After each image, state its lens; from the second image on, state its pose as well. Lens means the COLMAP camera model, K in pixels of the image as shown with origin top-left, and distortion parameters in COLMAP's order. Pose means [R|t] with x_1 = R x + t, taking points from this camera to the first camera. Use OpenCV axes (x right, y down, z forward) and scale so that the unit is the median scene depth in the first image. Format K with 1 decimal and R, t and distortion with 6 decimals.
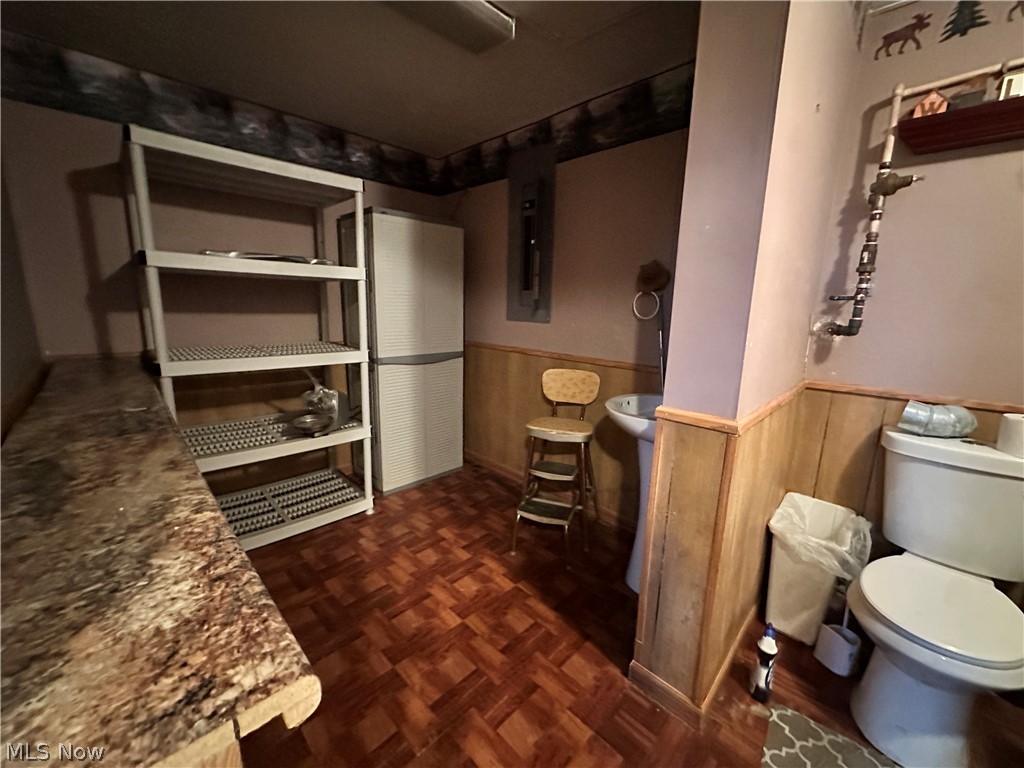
lens RADIAL K [[410.5, 0, 511.8], [0, 410.5, 381.0], [0, 0, 1]] dist [-0.003710, 0.000685]
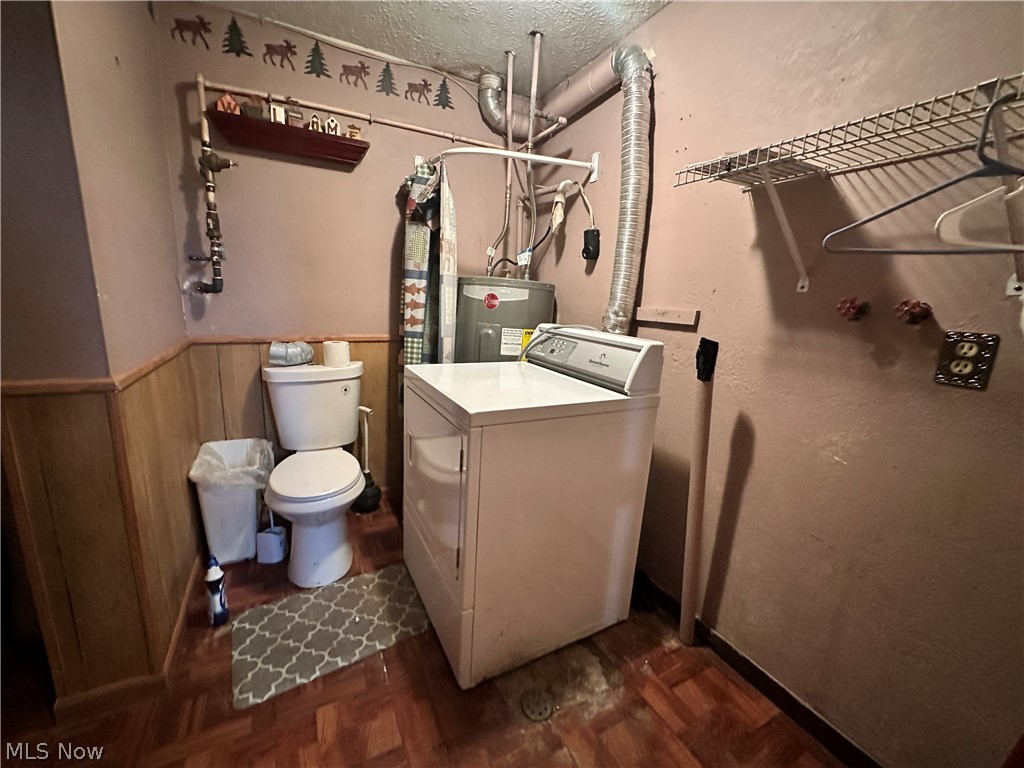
lens RADIAL K [[410.5, 0, 510.2], [0, 410.5, 382.5], [0, 0, 1]] dist [-0.003710, 0.000685]
pose [[0.307540, -0.209375, 0.928214, -0.045740], [0.136204, 0.975132, 0.174830, 0.049092], [-0.941736, 0.072659, 0.328410, -0.147862]]
